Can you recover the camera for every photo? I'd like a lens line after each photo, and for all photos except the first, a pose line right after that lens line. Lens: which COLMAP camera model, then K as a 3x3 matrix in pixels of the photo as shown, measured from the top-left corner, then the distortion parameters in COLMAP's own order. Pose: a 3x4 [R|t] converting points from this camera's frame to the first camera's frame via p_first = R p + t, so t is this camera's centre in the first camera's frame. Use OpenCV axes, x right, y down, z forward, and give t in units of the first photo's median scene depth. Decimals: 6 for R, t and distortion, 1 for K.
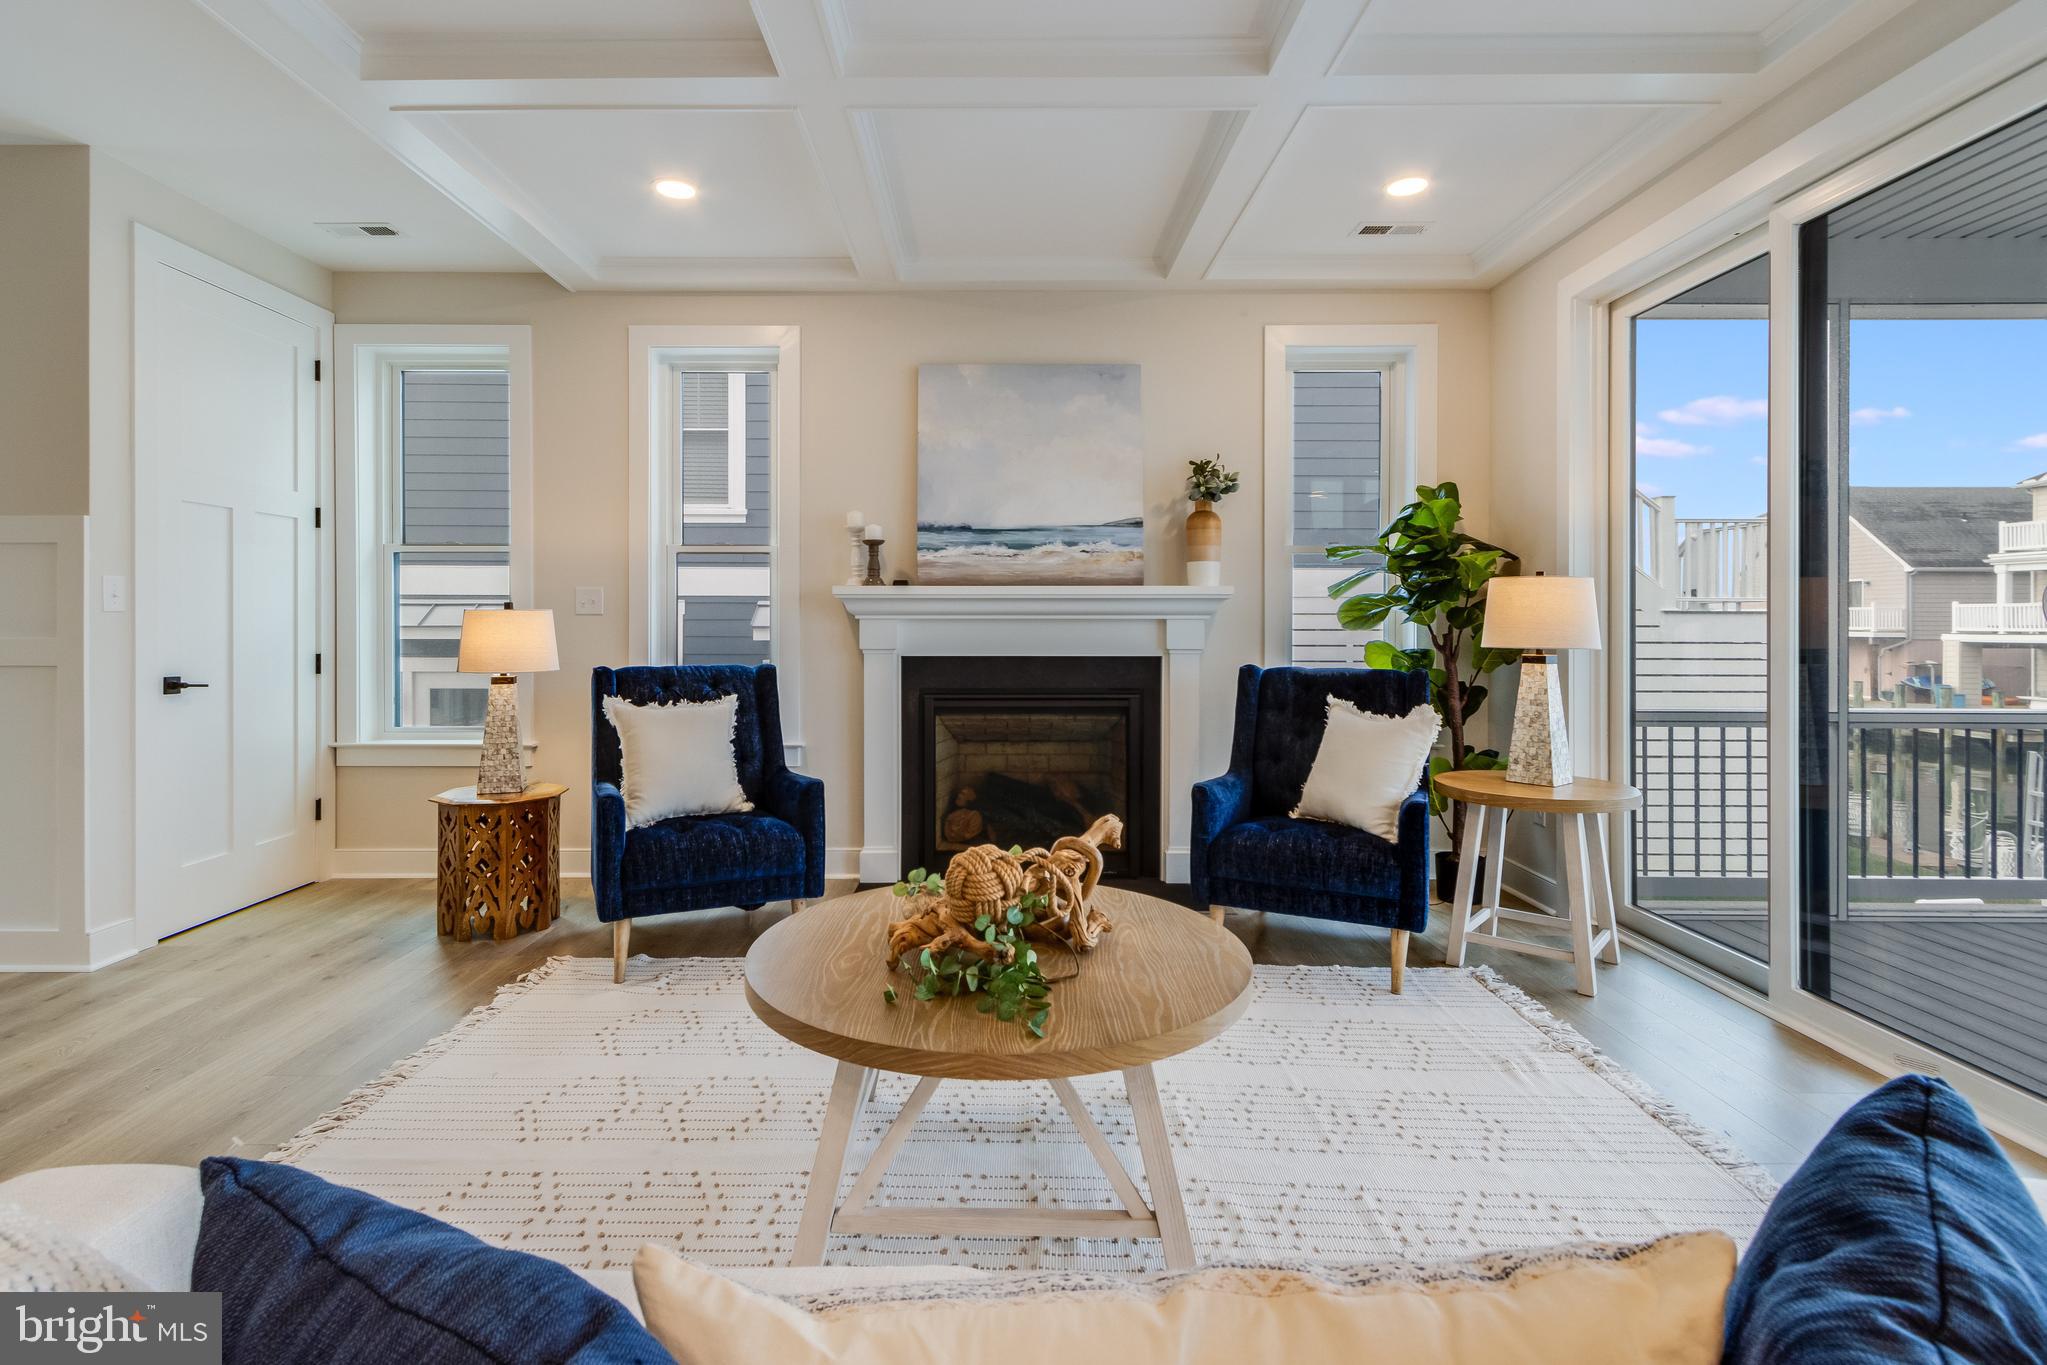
lens RADIAL K [[970.7, 0, 993.5], [0, 970.7, 625.4], [0, 0, 1]] dist [0.014221, -0.005181]
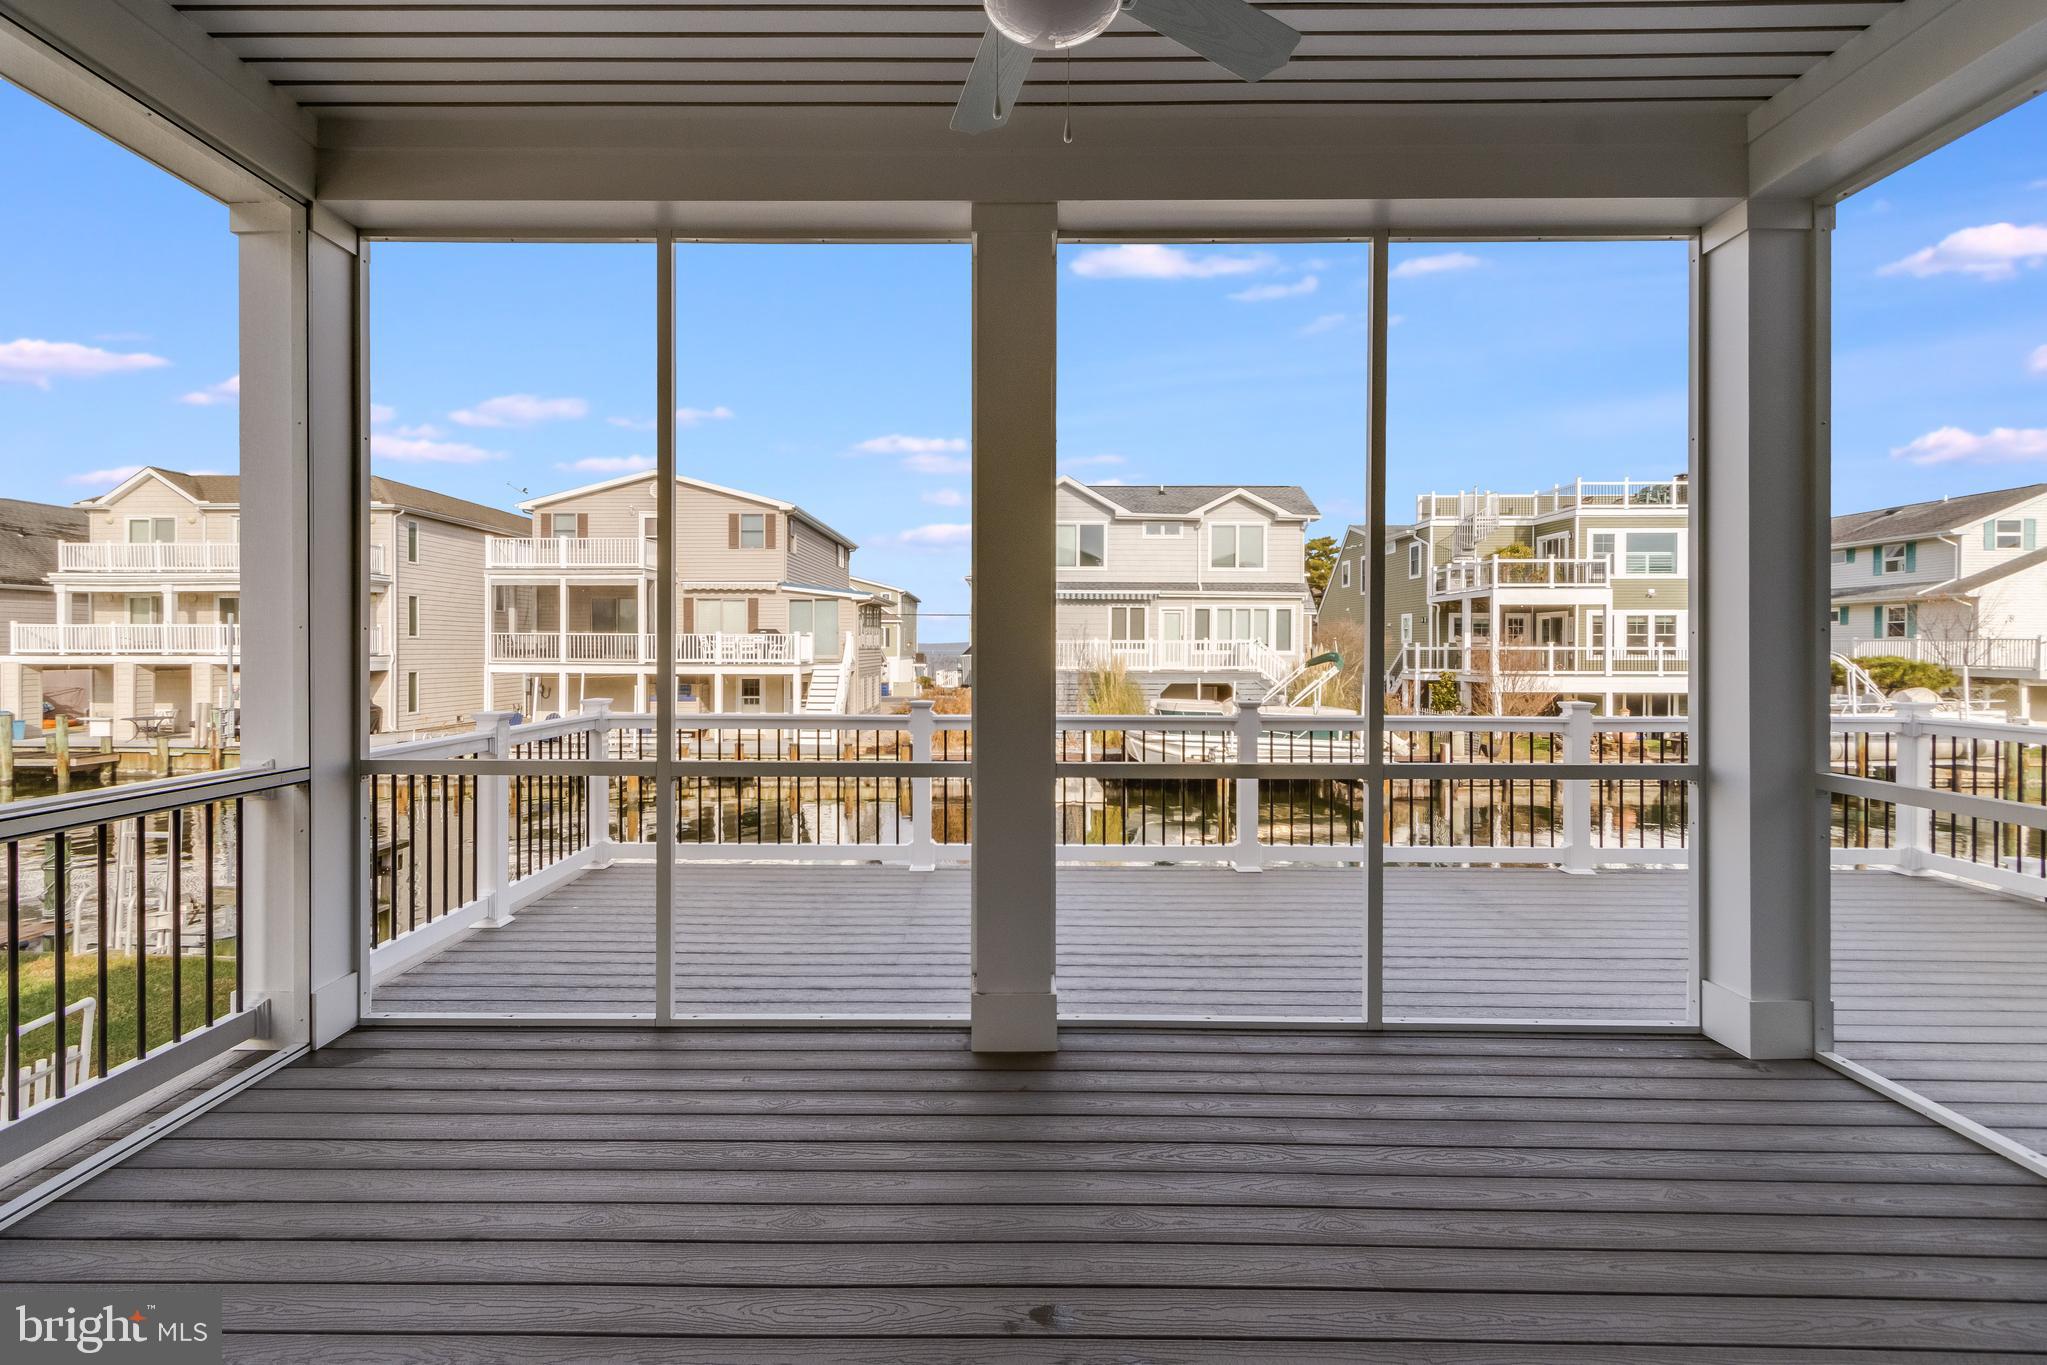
lens RADIAL K [[973.6, 0, 989.6], [0, 973.6, 658.5], [0, 0, 1]] dist [0.016712, -0.007871]
pose [[0.004748, -0.010444, 0.999934, 0.379486], [-0.002017, 0.999943, 0.010454, -0.000591], [-0.999987, -0.002066, 0.004727, 0.495870]]
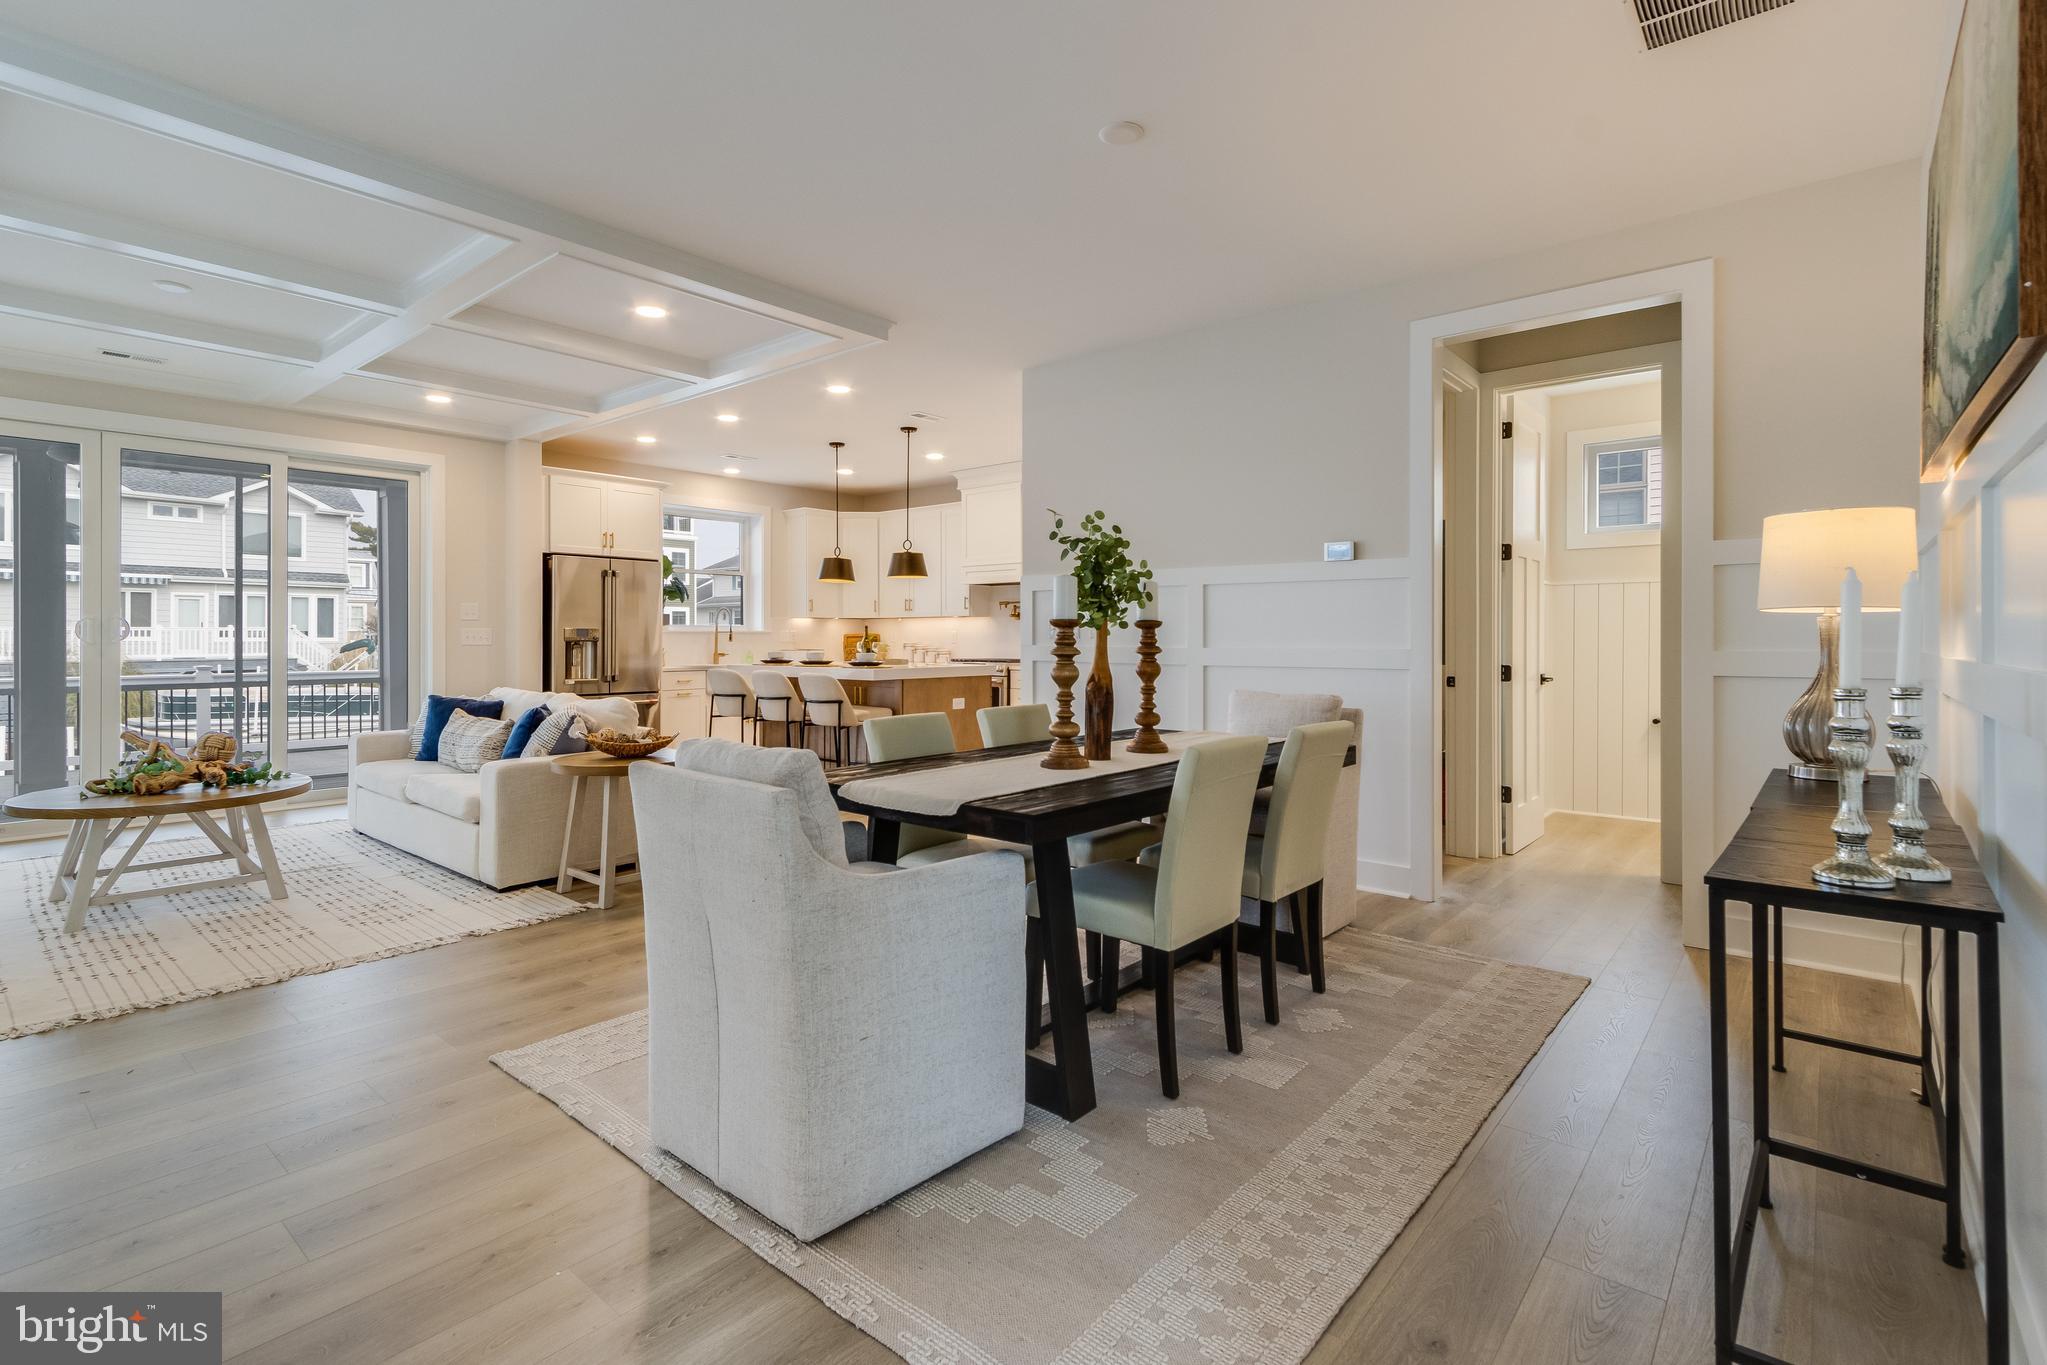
lens RADIAL K [[973.6, 0, 995.8], [0, 973.6, 637.1], [0, 0, 1]] dist [0.005918, -0.000506]
pose [[-0.755589, -0.000890, 0.655045, -1.300910], [0.000054, 0.999999, 0.001420, -0.002841], [-0.655046, 0.001108, -0.755588, 0.674848]]
